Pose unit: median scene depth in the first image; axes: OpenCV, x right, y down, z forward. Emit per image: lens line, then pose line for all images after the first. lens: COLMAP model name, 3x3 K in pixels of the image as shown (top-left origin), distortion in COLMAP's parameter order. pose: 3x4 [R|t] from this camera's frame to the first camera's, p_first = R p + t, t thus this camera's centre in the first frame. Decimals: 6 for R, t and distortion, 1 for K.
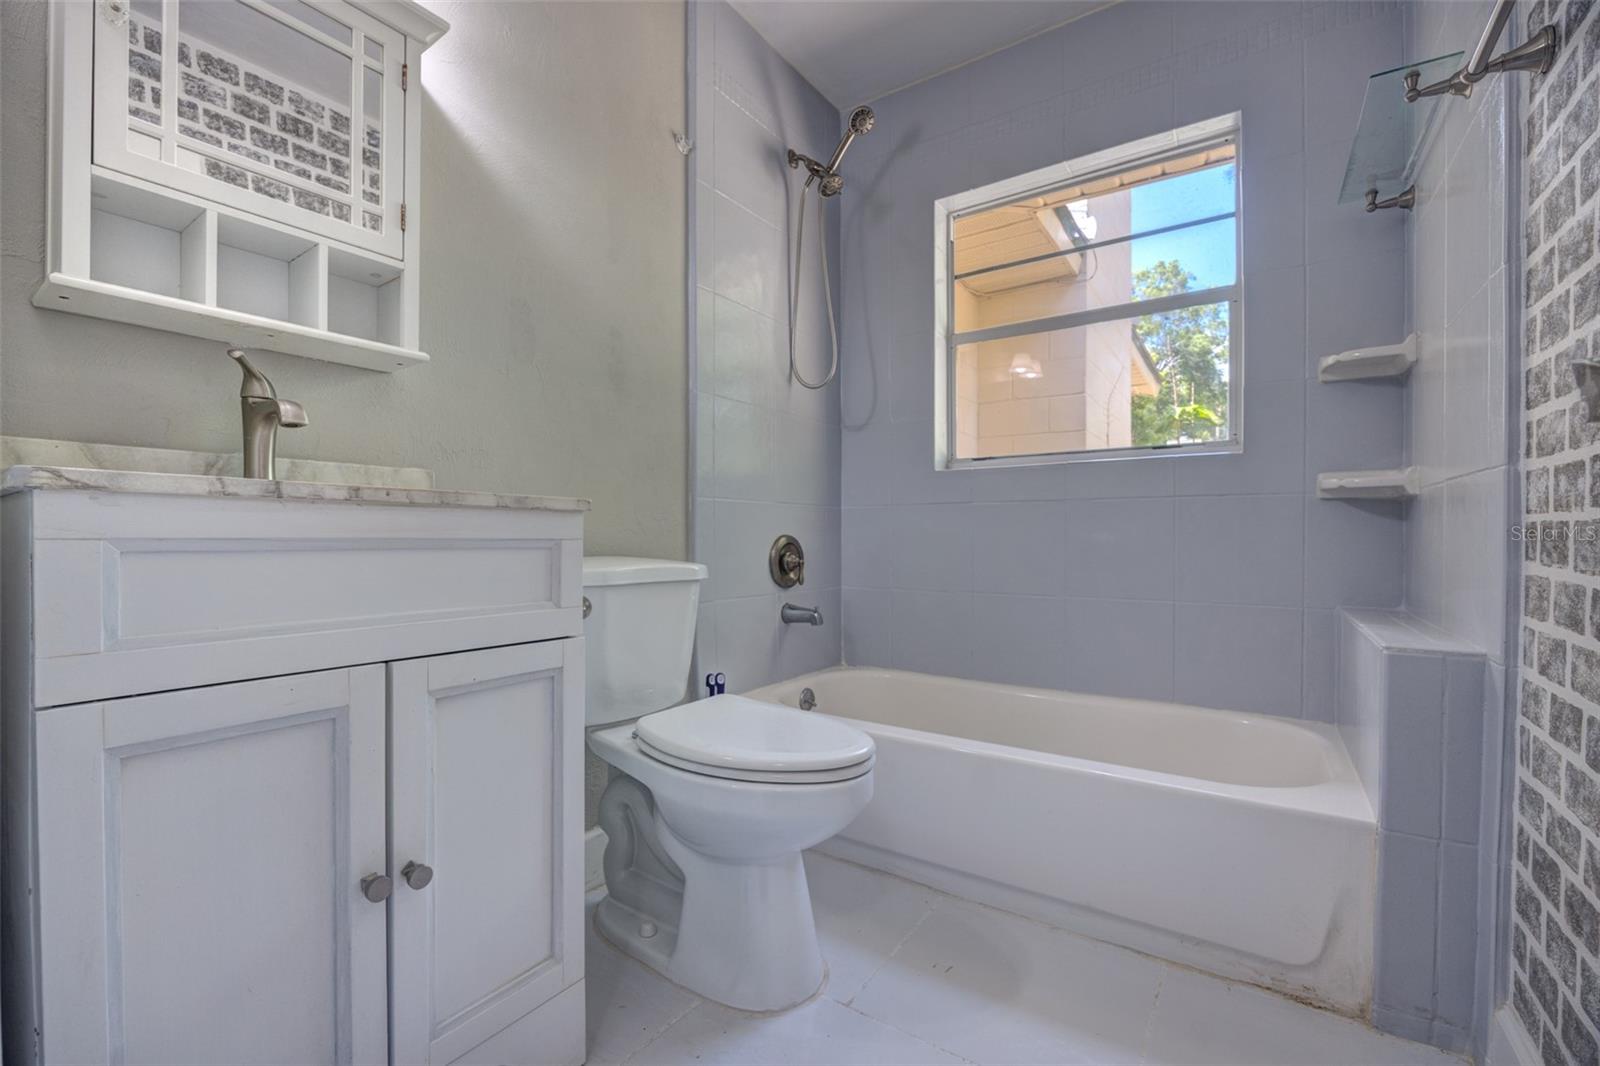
lens RADIAL K [[736.7, 0, 793.9], [0, 736.7, 543.9], [0, 0, 1]] dist [-0.018648, 0.001643]
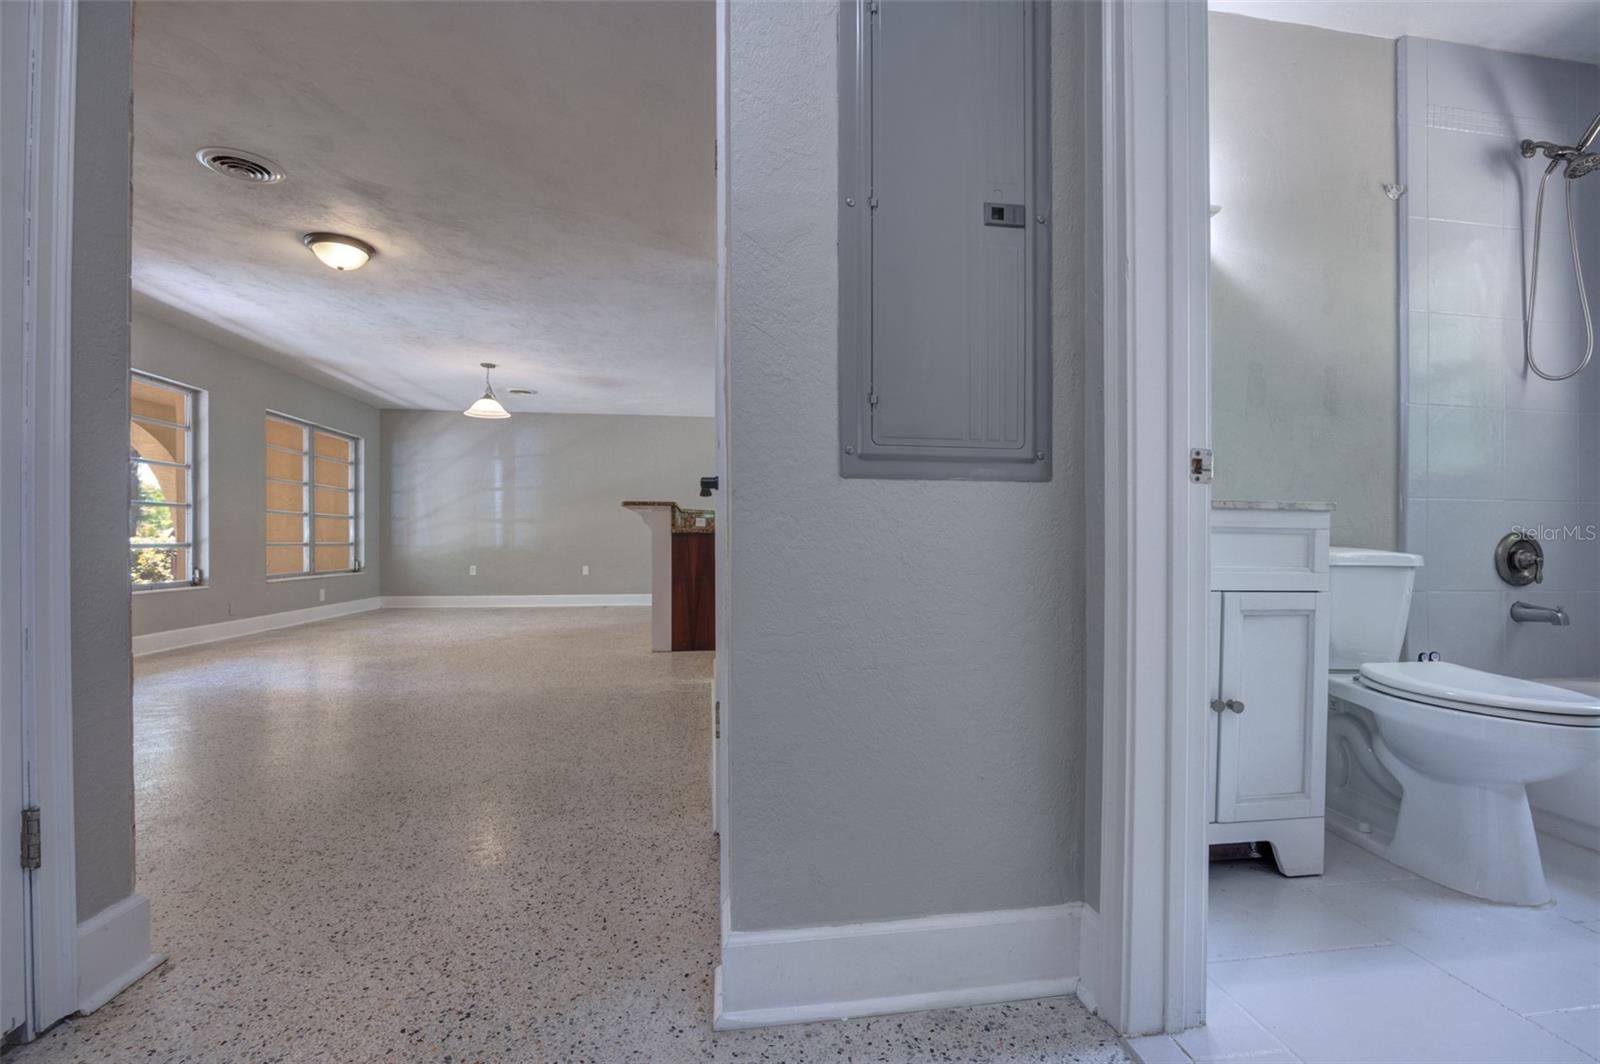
lens RADIAL K [[736.7, 0, 793.9], [0, 736.7, 542.9], [0, 0, 1]] dist [-0.018648, 0.001643]
pose [[0.693455, 0.006650, -0.720470, 0.019540], [-0.013478, 0.999902, -0.003743, 0.023195], [0.720374, 0.012306, 0.693476, -0.465141]]
